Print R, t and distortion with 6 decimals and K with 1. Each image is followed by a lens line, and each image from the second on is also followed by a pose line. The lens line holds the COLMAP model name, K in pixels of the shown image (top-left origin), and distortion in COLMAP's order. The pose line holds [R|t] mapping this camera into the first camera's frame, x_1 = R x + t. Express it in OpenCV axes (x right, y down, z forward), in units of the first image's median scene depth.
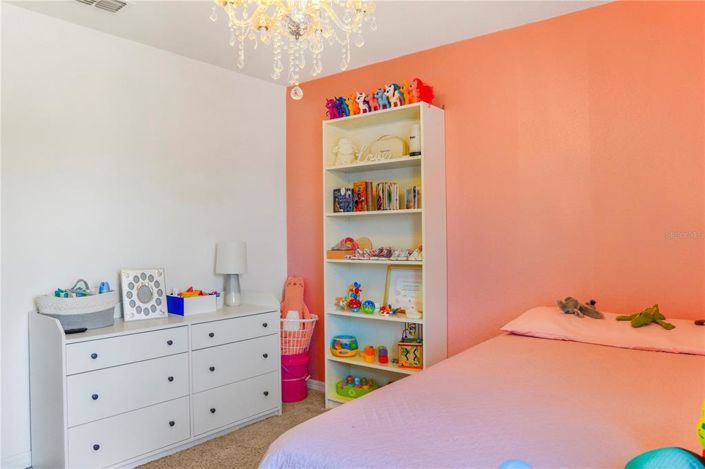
lens RADIAL K [[507.6, 0, 353.3], [0, 507.6, 242.1], [0, 0, 1]] dist [-0.059486, 0.001190]
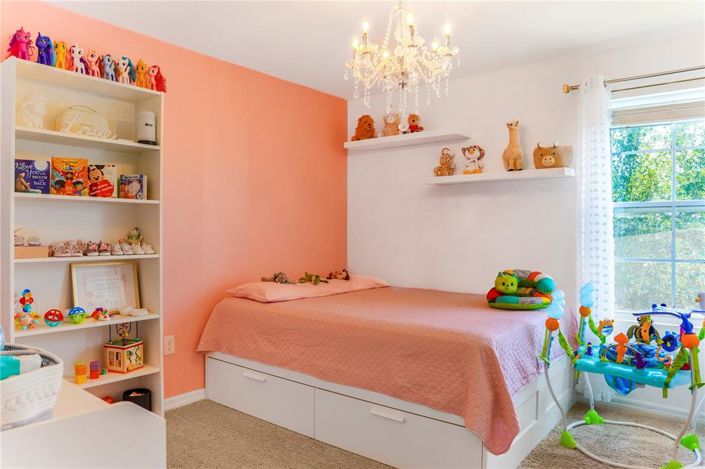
lens RADIAL K [[493.1, 0, 355.3], [0, 493.1, 231.3], [0, 0, 1]] dist [-0.064222, -0.000310]
pose [[-0.003195, 0.004758, 0.999984, -0.737337], [-0.001009, 0.999988, -0.004761, -0.001962], [-0.999994, -0.001024, -0.003191, 0.566023]]
